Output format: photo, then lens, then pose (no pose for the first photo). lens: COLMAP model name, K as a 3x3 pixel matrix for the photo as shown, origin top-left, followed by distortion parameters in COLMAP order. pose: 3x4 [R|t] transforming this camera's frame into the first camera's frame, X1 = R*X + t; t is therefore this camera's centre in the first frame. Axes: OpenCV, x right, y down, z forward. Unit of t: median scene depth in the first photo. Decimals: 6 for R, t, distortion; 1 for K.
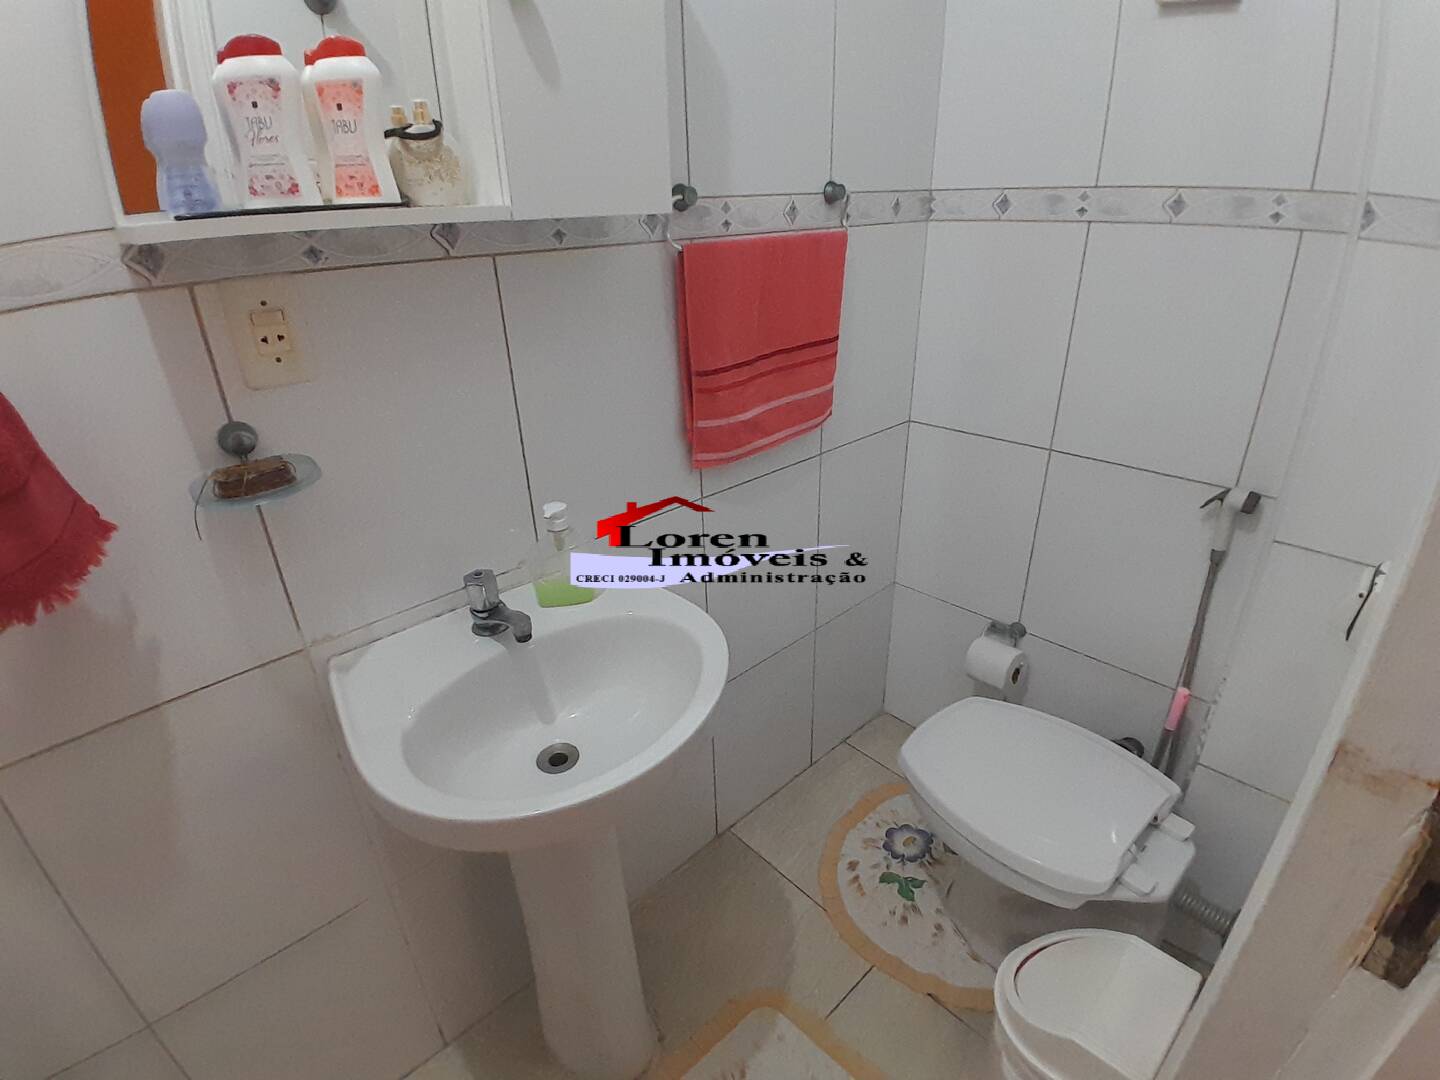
lens RADIAL K [[722.9, 0, 712.0], [0, 722.9, 536.7], [0, 0, 1]] dist [0.000039, -0.043772]
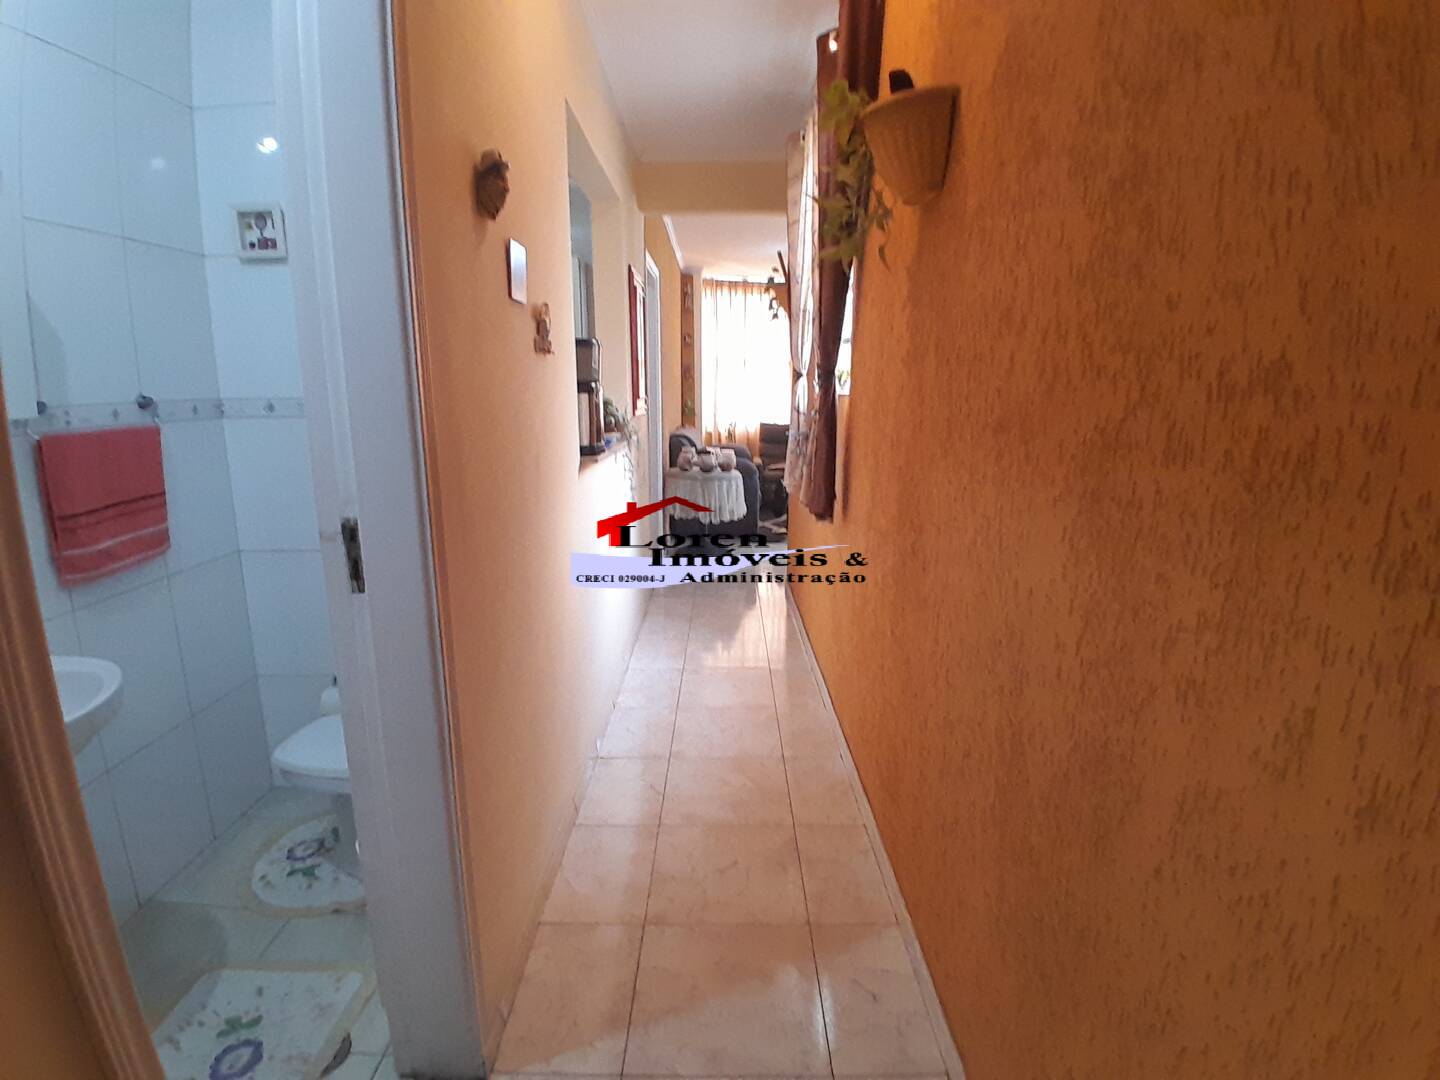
lens RADIAL K [[722.9, 0, 712.0], [0, 722.9, 536.7], [0, 0, 1]] dist [0.000039, -0.043772]
pose [[0.686226, -0.120531, 0.717332, -0.113071], [0.294535, 0.947755, -0.122514, 0.317405], [-0.665088, 0.295352, 0.685875, -0.714441]]
